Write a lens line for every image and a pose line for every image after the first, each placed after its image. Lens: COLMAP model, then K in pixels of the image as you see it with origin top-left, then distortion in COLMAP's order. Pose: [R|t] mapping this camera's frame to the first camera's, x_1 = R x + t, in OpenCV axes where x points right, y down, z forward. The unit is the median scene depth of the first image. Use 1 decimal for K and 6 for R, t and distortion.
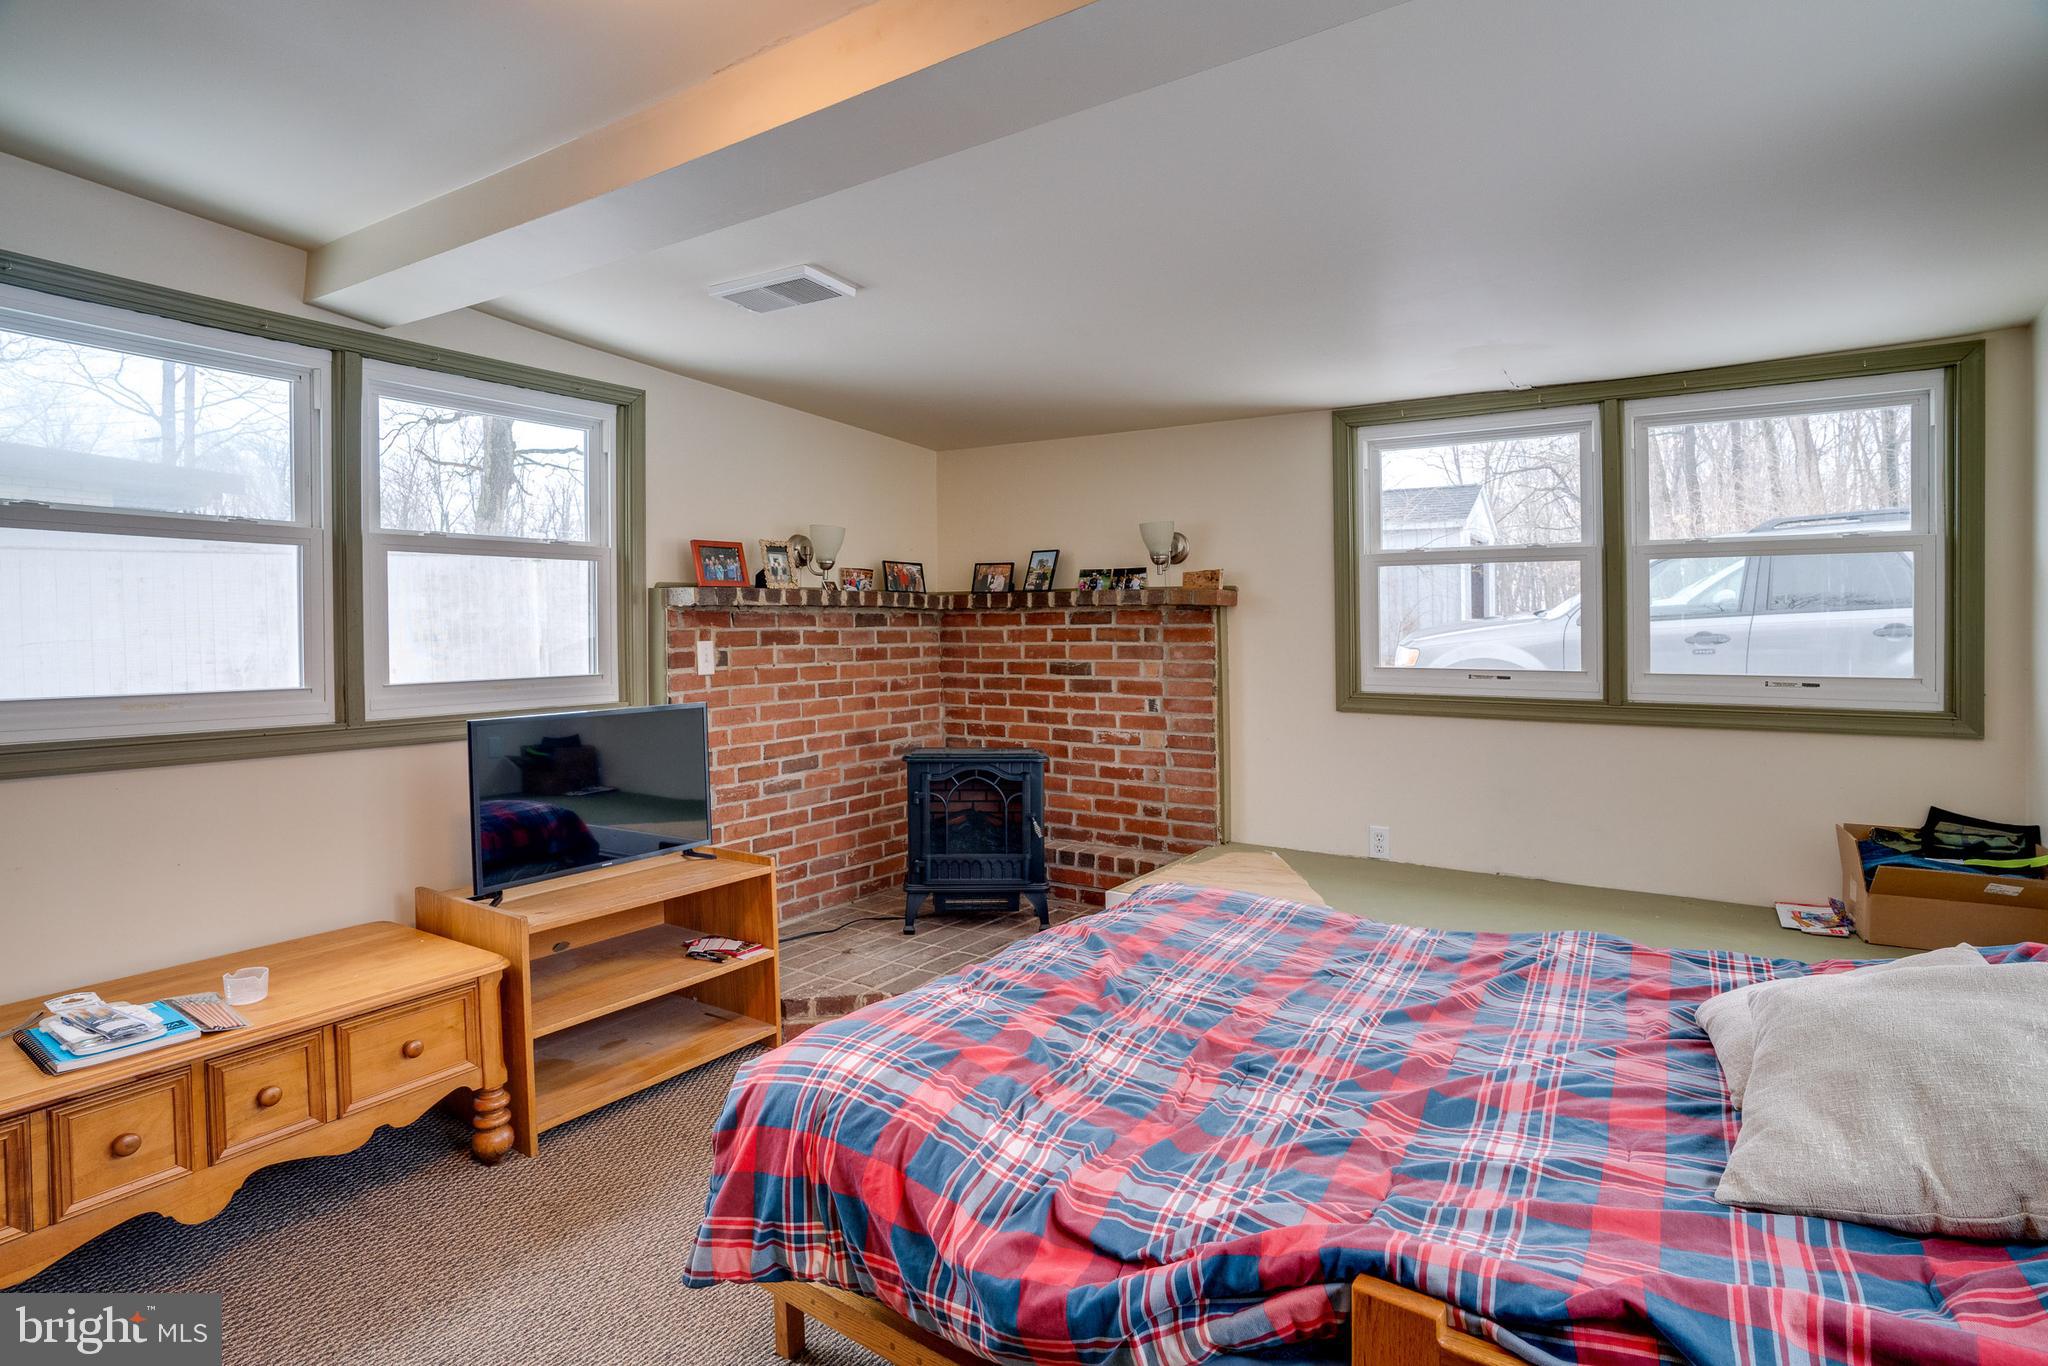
lens RADIAL K [[1042.7, 0, 1015.4], [0, 1042.7, 614.8], [0, 0, 1]] dist [-0.065895, 0.046052]
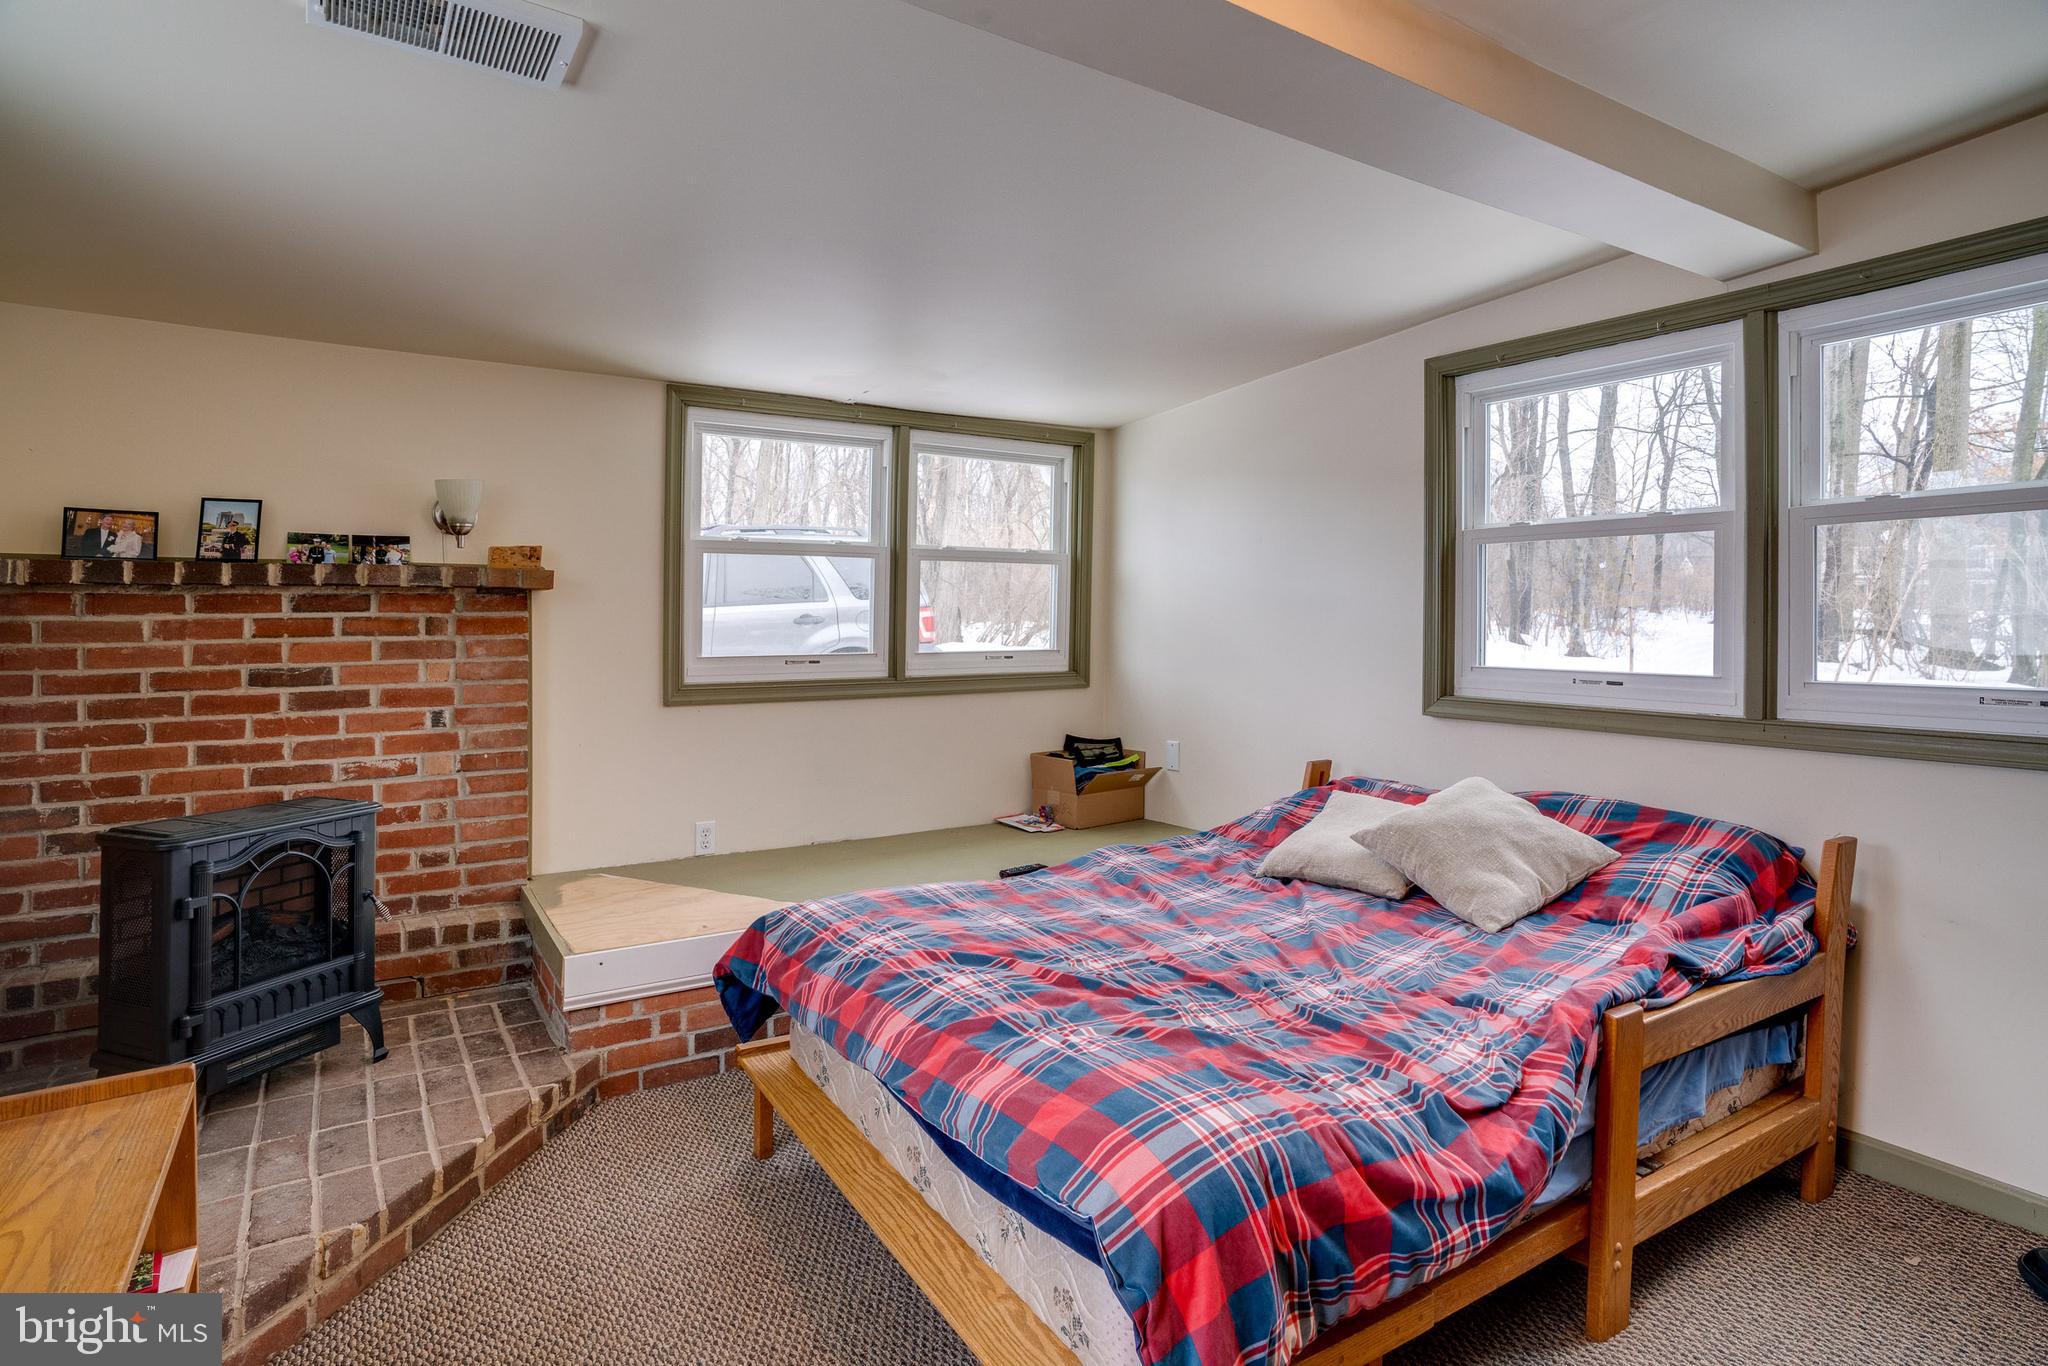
lens RADIAL K [[1055.3, 0, 1024.7], [0, 1055.3, 598.0], [0, 0, 1]] dist [-0.012384, 0.000575]
pose [[0.407009, 0.013756, 0.913320, -0.393600], [-0.011536, 0.999884, -0.009919, 0.001331], [-0.913351, -0.006499, 0.407121, 0.295176]]
